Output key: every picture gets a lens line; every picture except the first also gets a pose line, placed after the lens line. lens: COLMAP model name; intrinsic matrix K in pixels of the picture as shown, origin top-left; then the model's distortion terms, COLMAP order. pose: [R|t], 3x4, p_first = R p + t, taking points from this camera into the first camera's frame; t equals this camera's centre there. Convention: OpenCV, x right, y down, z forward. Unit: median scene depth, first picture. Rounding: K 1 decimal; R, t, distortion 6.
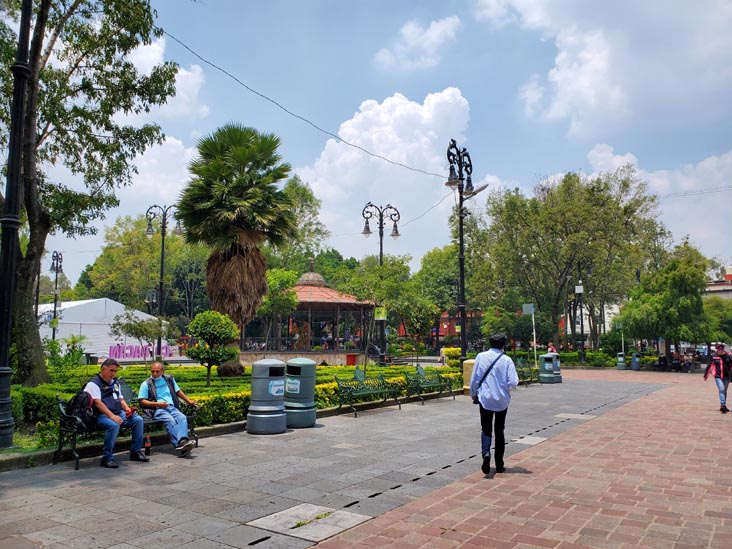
lens RADIAL K [[586.9, 0, 366.1], [0, 586.9, 272.9], [0, 0, 1]] dist [0.020659, 0.014641]
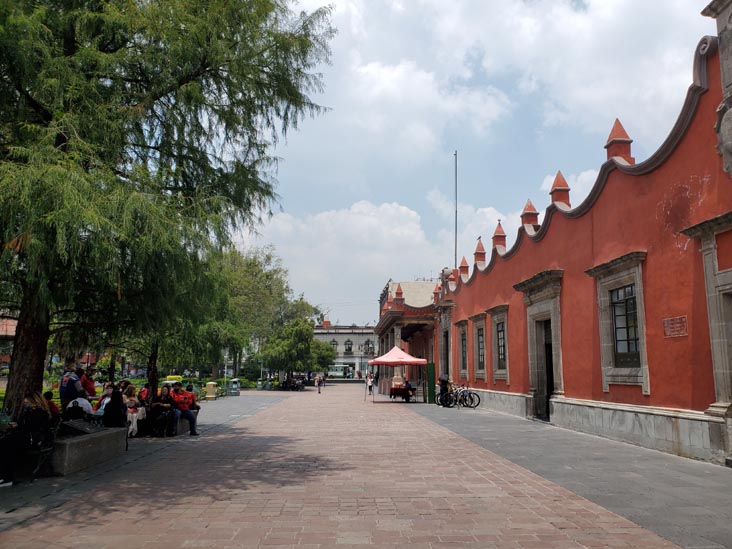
lens RADIAL K [[586.9, 0, 366.9], [0, 586.9, 274.8], [0, 0, 1]] dist [0.020659, 0.014641]
pose [[0.812151, 0.098526, 0.575069, -0.218704], [-0.074466, 0.995082, -0.065322, -0.046574], [-0.578676, 0.010228, 0.815493, -0.352771]]
